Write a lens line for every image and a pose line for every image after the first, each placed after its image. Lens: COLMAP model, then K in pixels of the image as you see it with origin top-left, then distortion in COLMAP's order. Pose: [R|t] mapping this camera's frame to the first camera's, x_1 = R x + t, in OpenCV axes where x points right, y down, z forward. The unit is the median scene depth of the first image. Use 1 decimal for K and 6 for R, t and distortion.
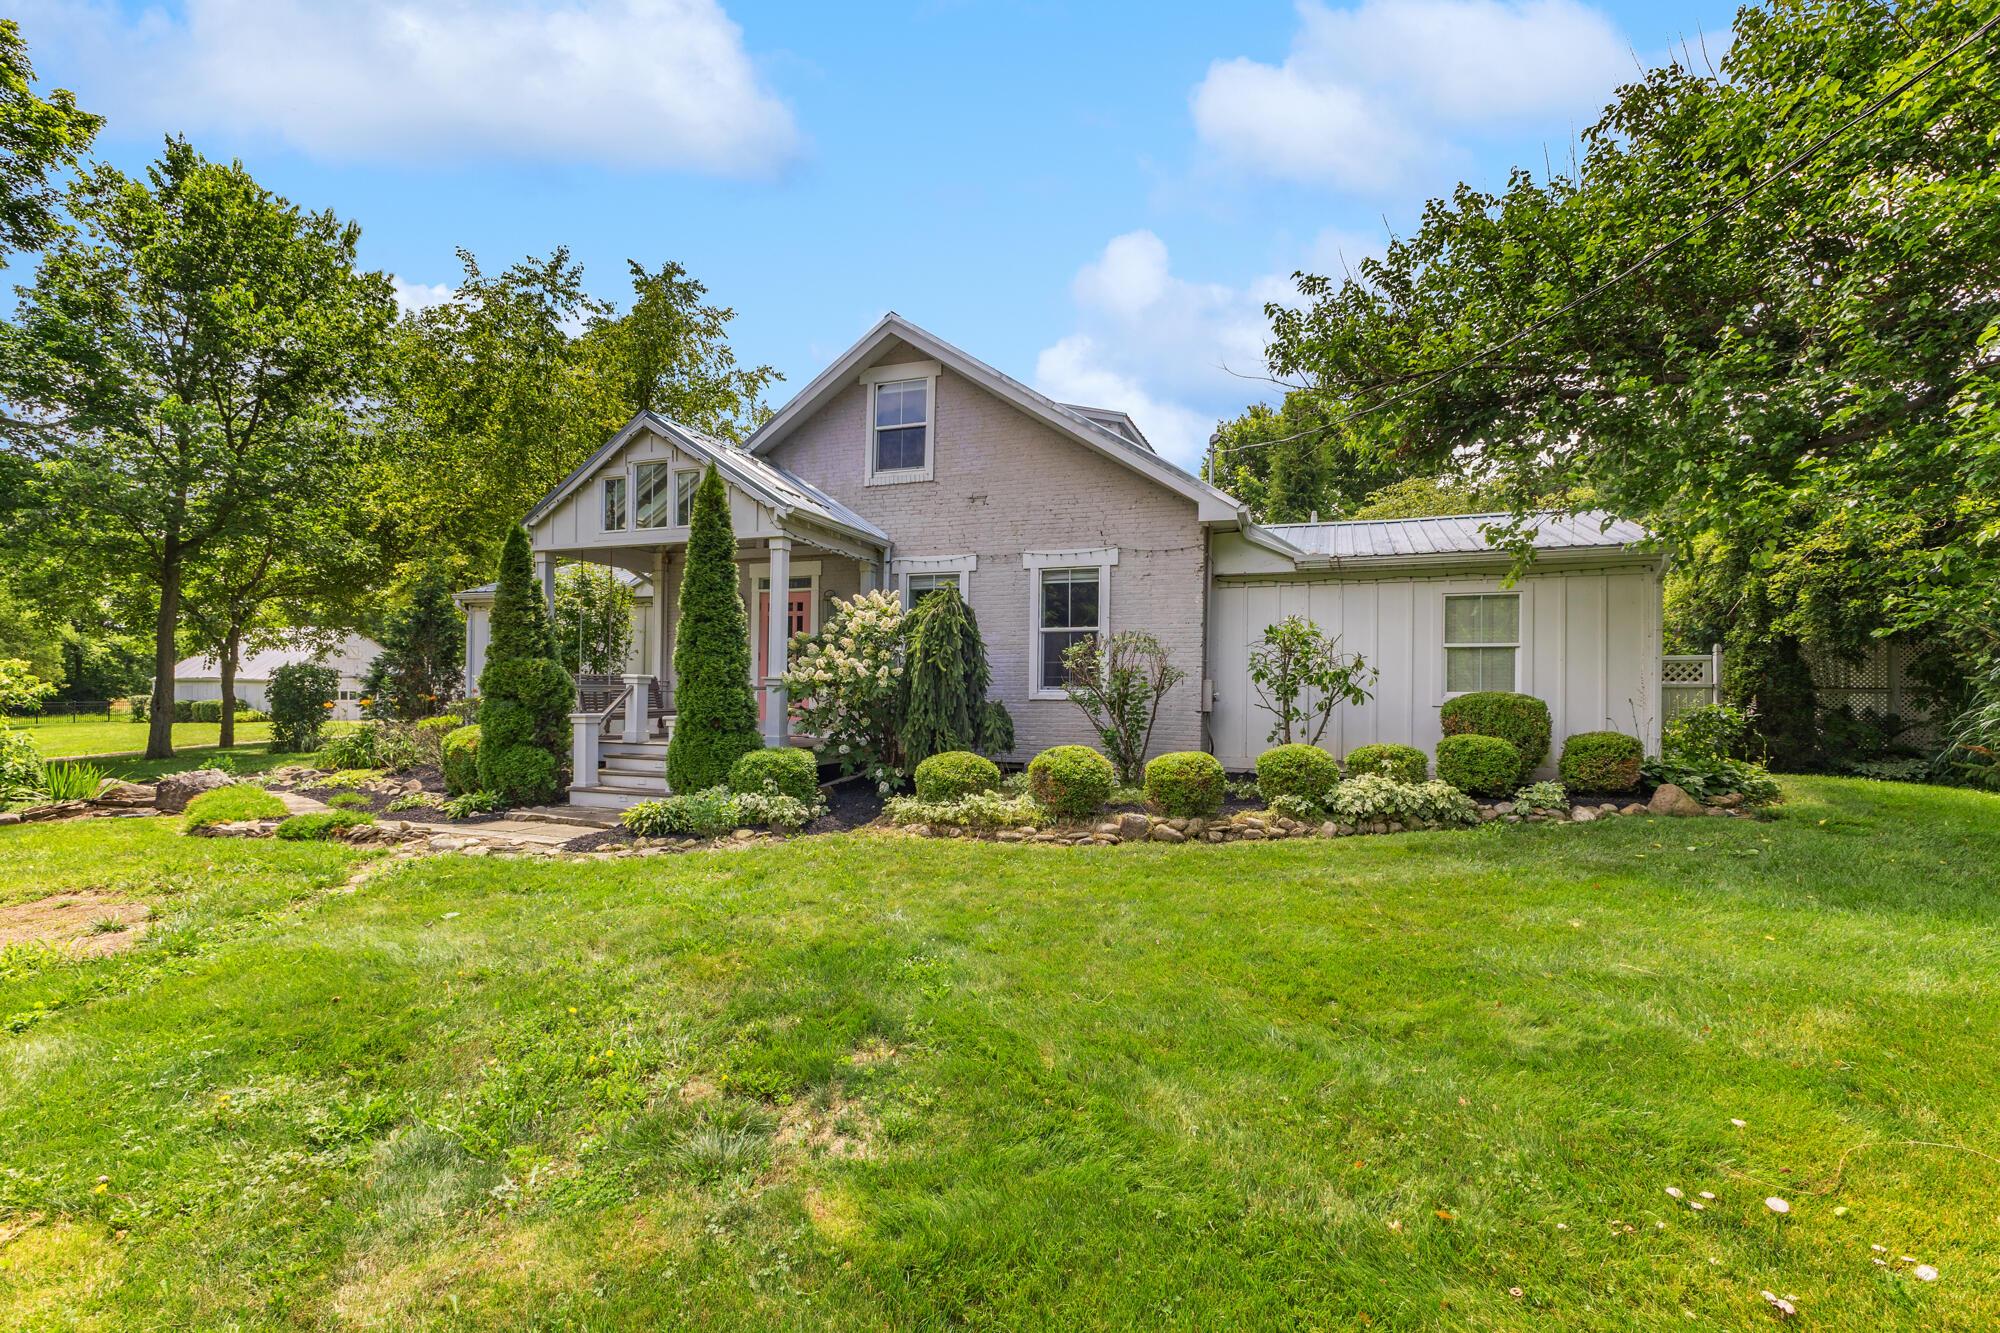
lens RADIAL K [[879.9, 0, 999.1], [0, 879.9, 686.9], [0, 0, 1]] dist [0.003858, -0.001777]
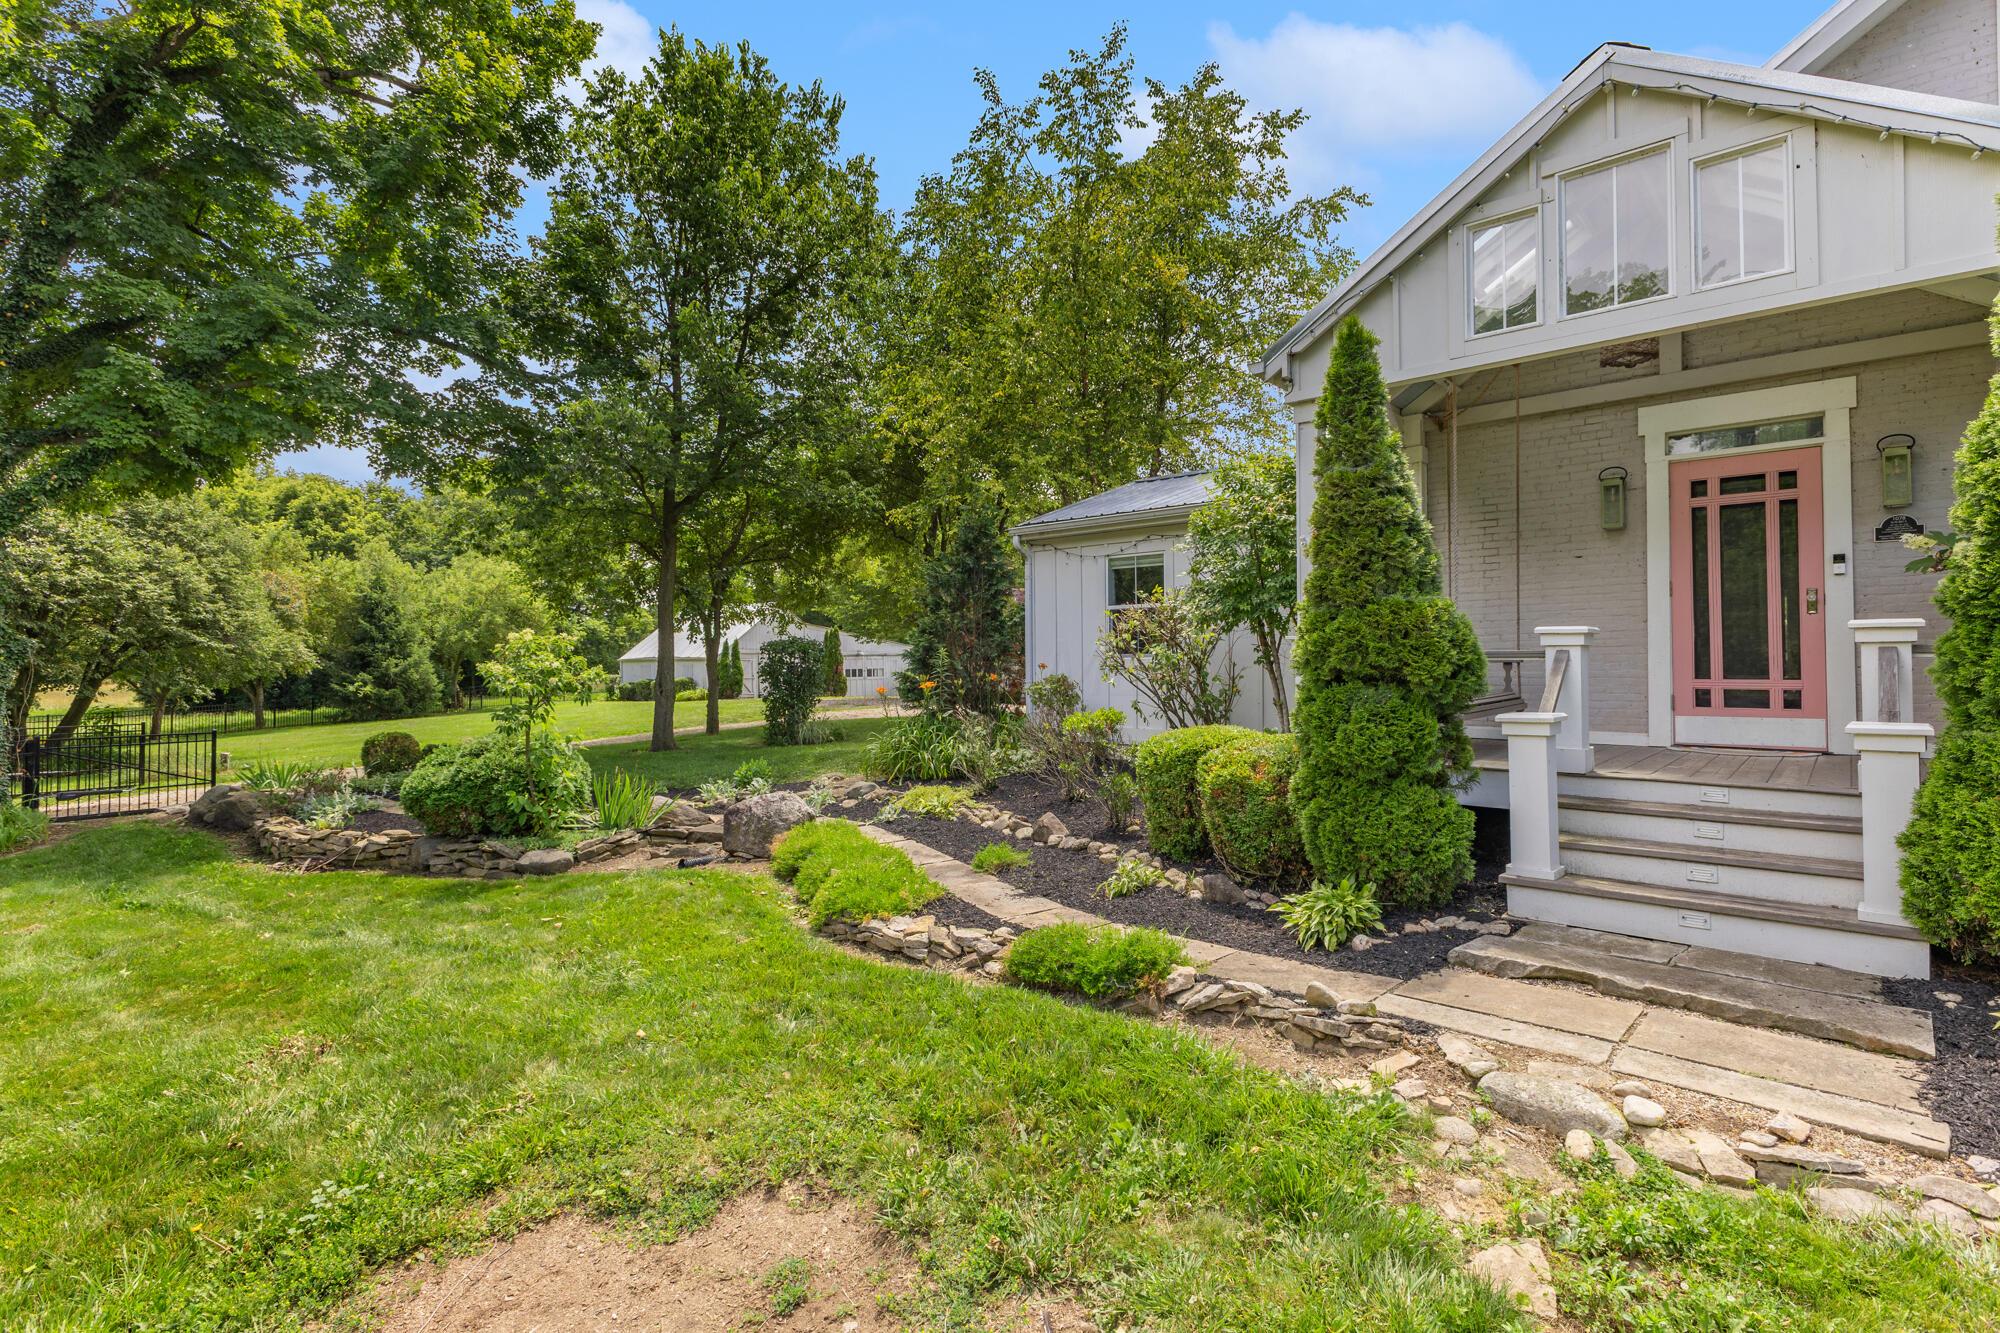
lens RADIAL K [[973.8, 0, 1001.1], [0, 973.8, 655.7], [0, 0, 1]] dist [-0.000125, 0.000172]
pose [[0.927490, -0.019197, -0.373354, -0.274141], [0.019612, 0.999804, -0.002688, -0.001619], [0.373333, -0.004829, 0.927685, 0.223600]]
